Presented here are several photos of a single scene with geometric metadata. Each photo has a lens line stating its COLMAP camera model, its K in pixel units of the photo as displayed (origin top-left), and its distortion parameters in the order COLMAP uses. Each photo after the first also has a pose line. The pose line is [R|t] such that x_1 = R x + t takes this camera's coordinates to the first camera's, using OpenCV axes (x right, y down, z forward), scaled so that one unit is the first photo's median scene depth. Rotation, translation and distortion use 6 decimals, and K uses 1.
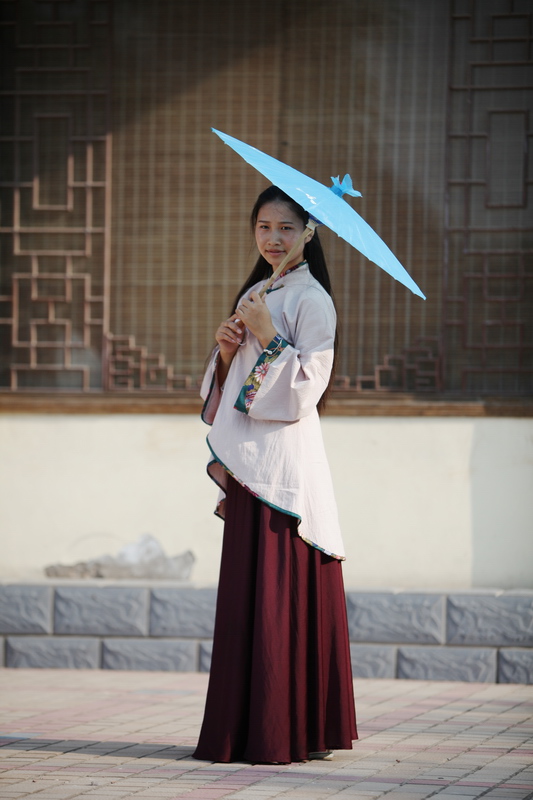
lens RADIAL K [[3237.6, 0, 266.6], [0, 3237.6, 400.7], [0, 0, 1]] dist [-0.302669, 0.000000]
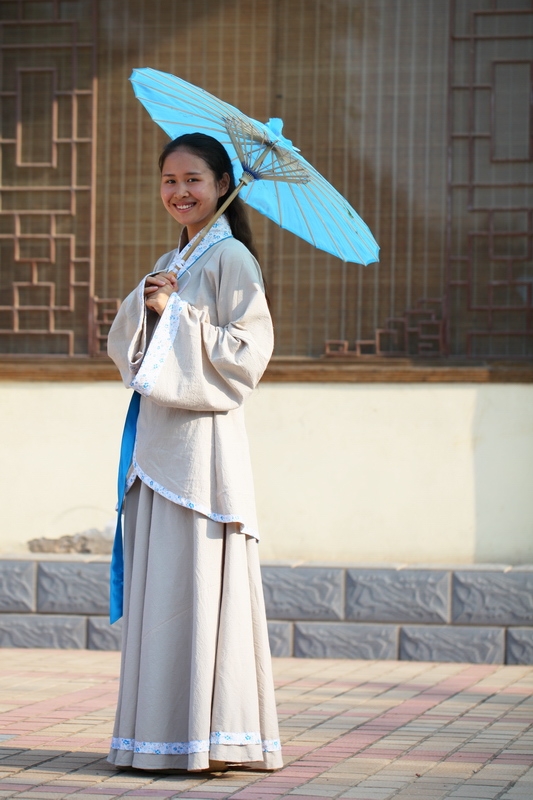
lens RADIAL K [[2274.2, 0, 231.0], [0, 2274.2, 440.7], [0, 0, 1]] dist [-1.015856, 0.000000]
pose [[0.999919, -0.001592, -0.012641, -0.000415], [0.001782, 0.999885, 0.015074, 0.012071], [0.012616, -0.015096, 0.999806, 0.343911]]
